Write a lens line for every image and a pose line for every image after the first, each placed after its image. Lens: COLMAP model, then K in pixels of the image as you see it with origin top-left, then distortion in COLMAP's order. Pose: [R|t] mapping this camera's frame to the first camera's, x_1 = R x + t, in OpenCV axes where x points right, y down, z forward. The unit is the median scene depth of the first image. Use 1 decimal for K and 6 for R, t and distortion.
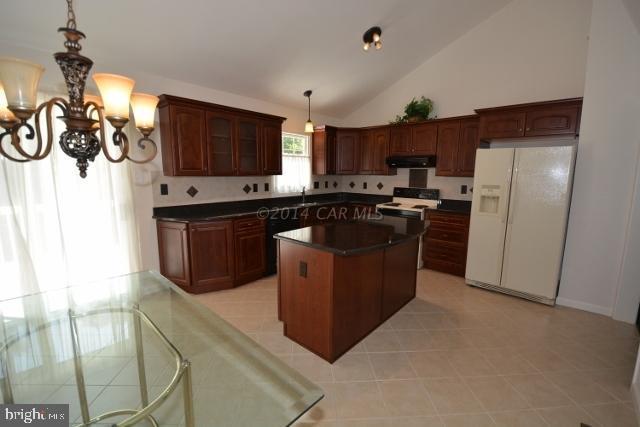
lens RADIAL K [[280.5, 0, 320.0], [0, 280.5, 213.5], [0, 0, 1]] dist [0.012688, -0.023319]
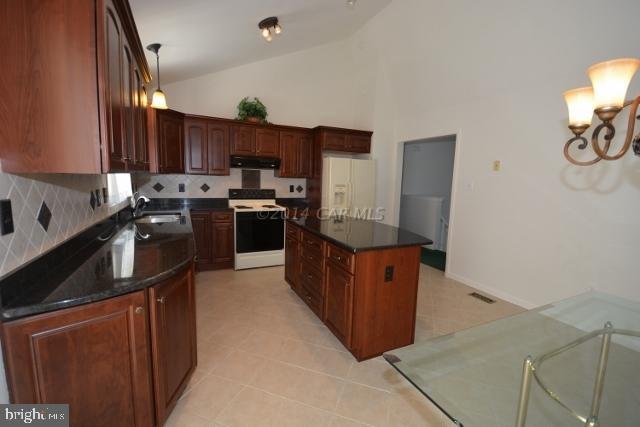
lens RADIAL K [[280.5, 0, 320.0], [0, 280.5, 213.5], [0, 0, 1]] dist [0.012688, -0.023319]
pose [[0.380412, -0.111249, 0.918101, -0.529610], [0.108990, 0.991213, 0.074949, -0.056963], [-0.918372, 0.071552, 0.389195, 0.432282]]
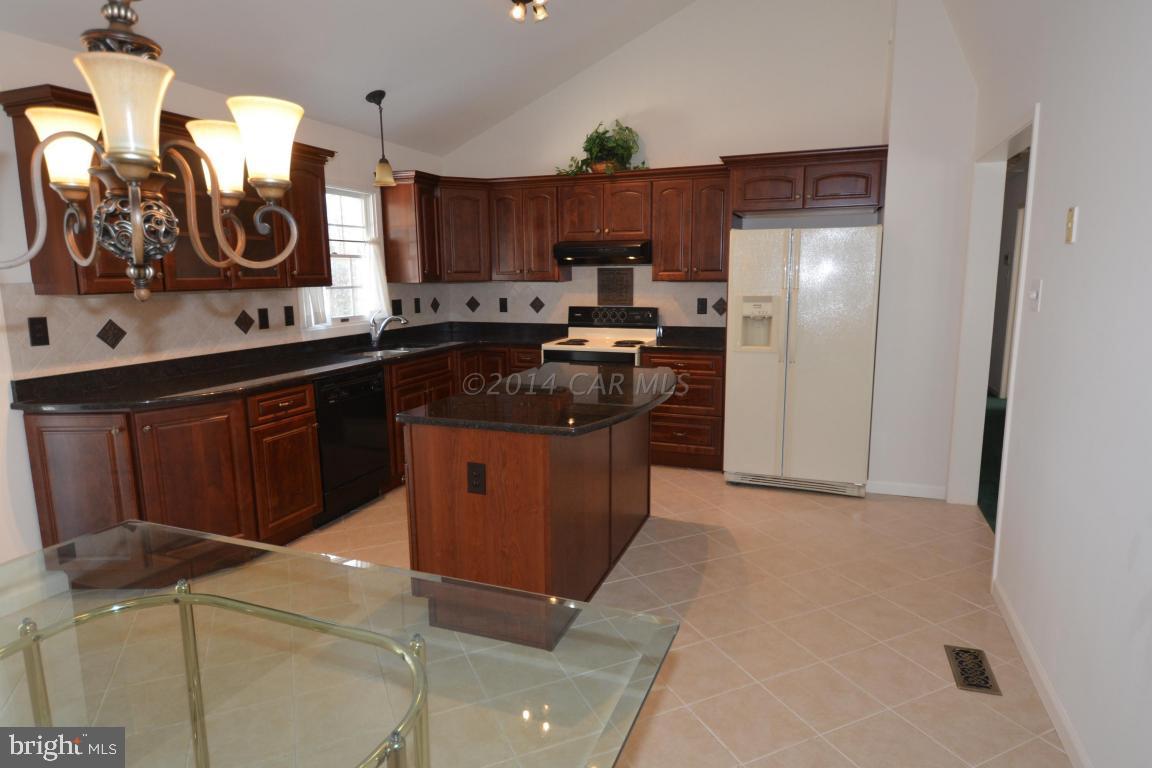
lens RADIAL K [[662.3, 0, 583.9], [0, 662.3, 383.1], [0, 0, 1]] dist [0.016728, -0.033451]
pose [[0.929898, -0.074406, 0.360212, -0.146274], [0.068587, 0.997226, 0.028930, 0.006520], [-0.361365, -0.002196, 0.932422, -0.071508]]
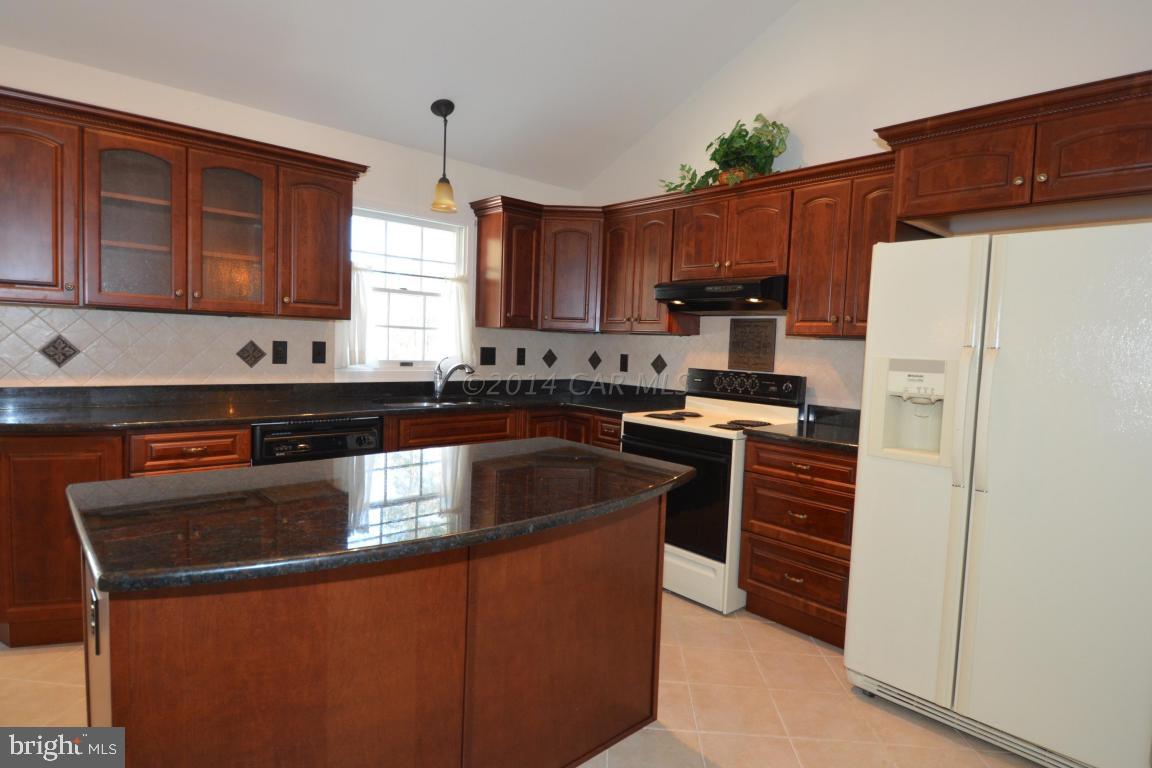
lens RADIAL K [[632.5, 0, 579.9], [0, 632.5, 379.7], [0, 0, 1]] dist [0.005534, 0.000276]
pose [[0.993332, 0.038933, -0.108513, 0.243044], [-0.048749, 0.994808, -0.089329, -0.000731], [0.104472, 0.094023, 0.990073, 0.216748]]
